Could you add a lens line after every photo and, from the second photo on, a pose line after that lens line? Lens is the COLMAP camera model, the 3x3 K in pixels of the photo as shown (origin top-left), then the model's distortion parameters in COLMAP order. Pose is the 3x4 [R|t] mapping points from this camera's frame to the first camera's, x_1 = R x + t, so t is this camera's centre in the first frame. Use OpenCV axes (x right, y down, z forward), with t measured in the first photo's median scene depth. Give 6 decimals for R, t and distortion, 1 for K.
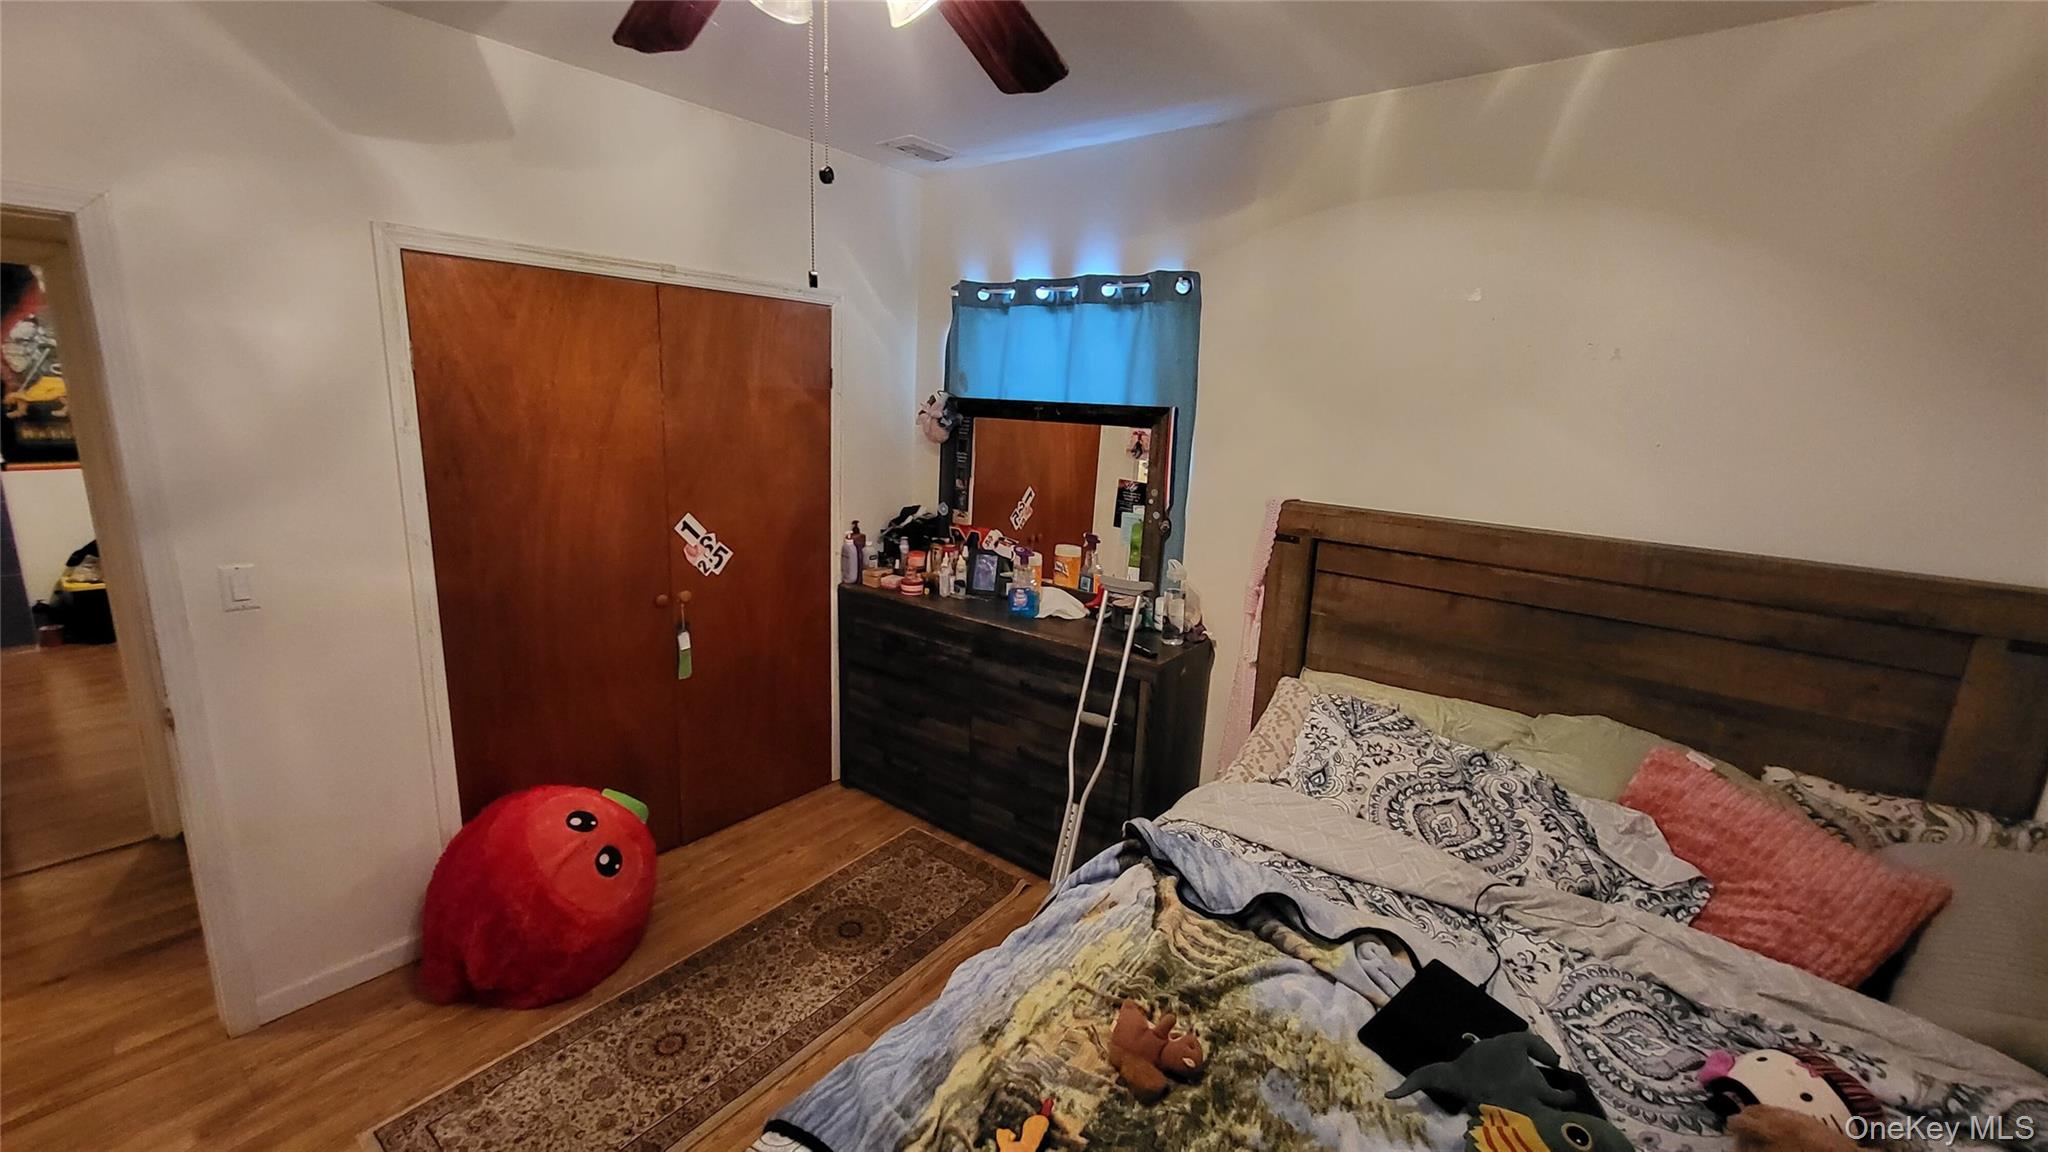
lens RADIAL K [[829.9, 0, 1021.6], [0, 829.9, 574.2], [0, 0, 1]] dist [0.000810, 0.000169]
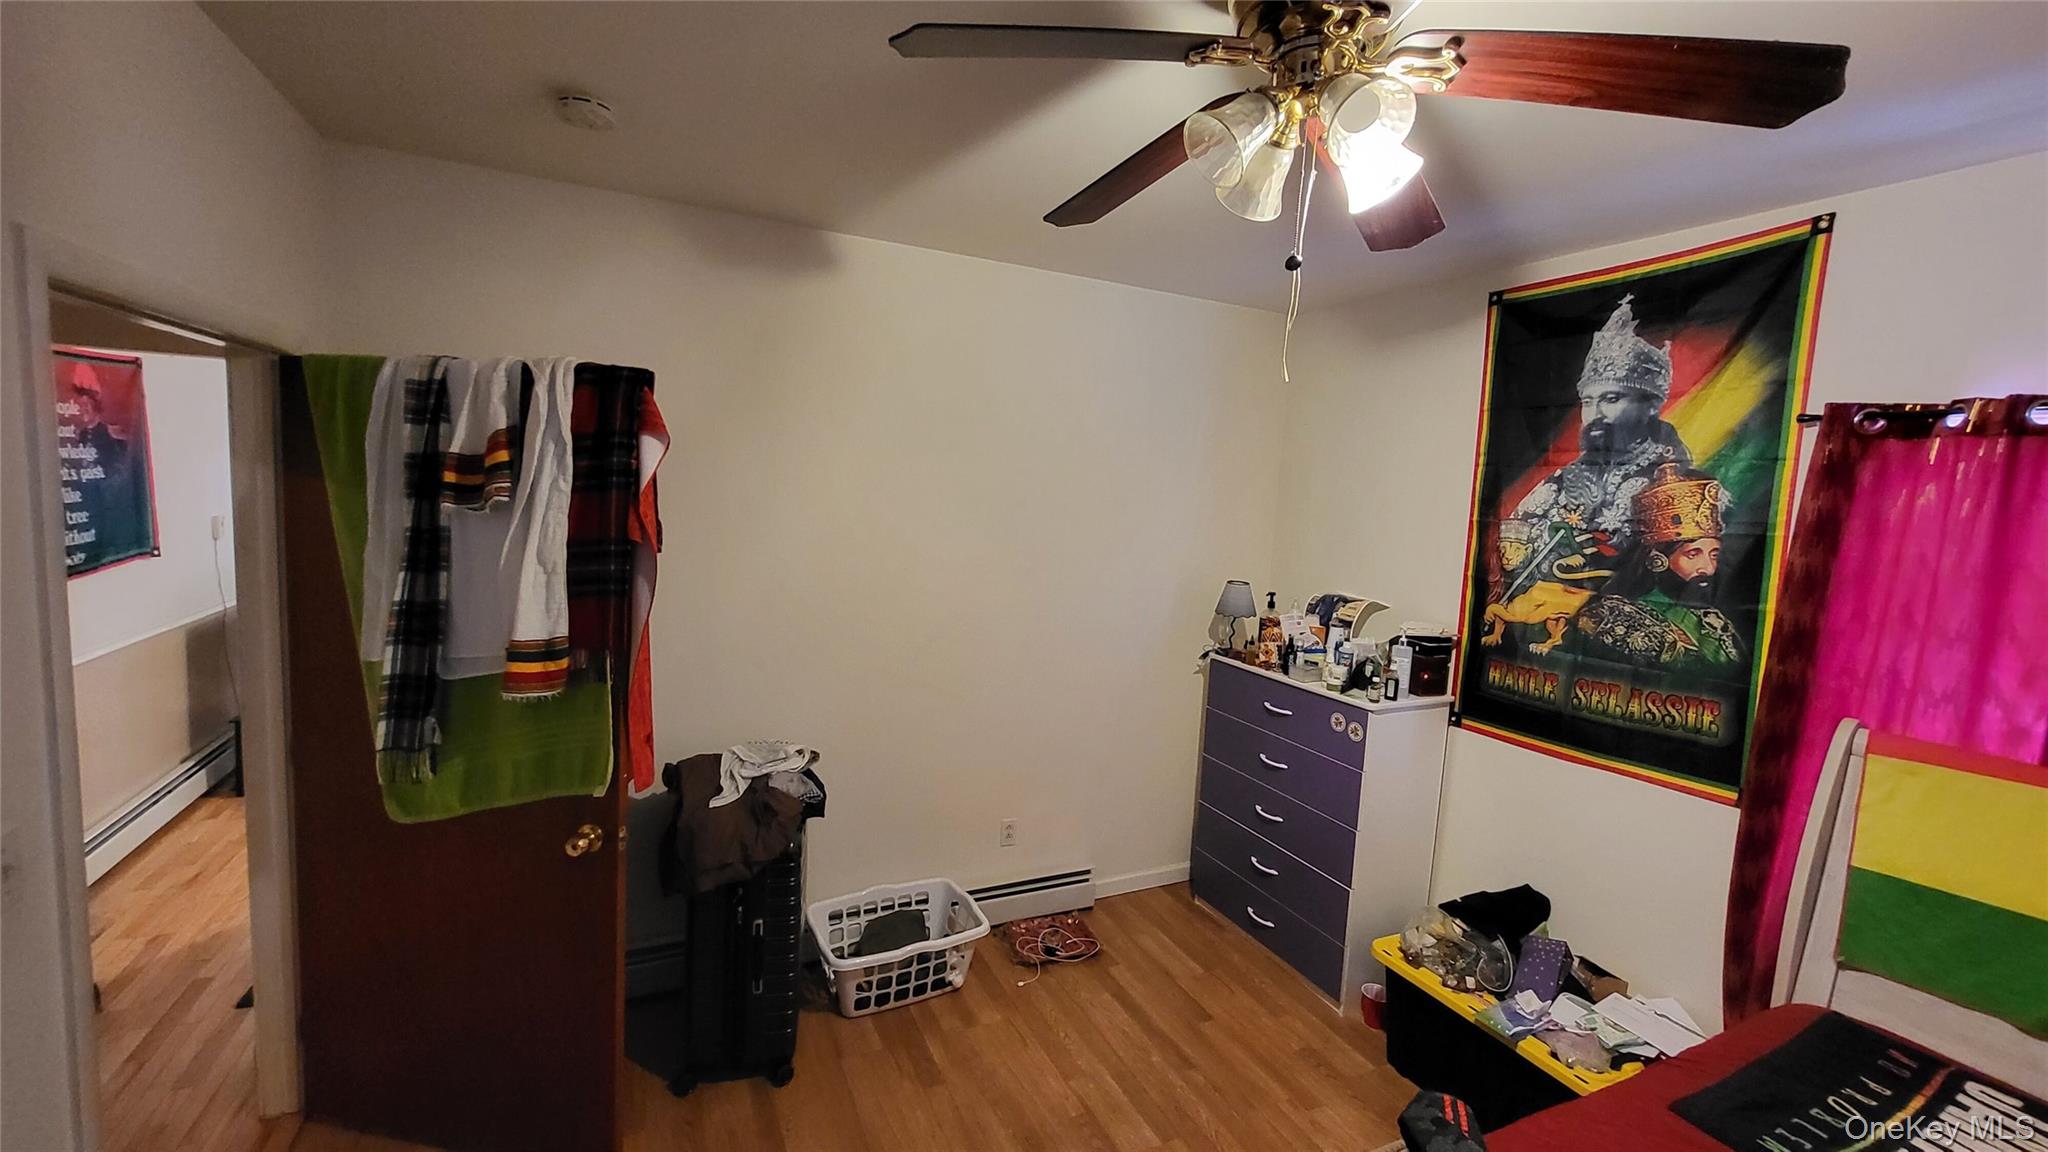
lens RADIAL K [[829.9, 0, 1024.3], [0, 829.9, 573.5], [0, 0, 1]] dist [0.000810, 0.000169]
pose [[-0.423468, 0.030481, -0.905398, -0.554497], [-0.262683, 0.952364, 0.154923, -0.240176], [0.866991, 0.303437, -0.395289, 0.930624]]
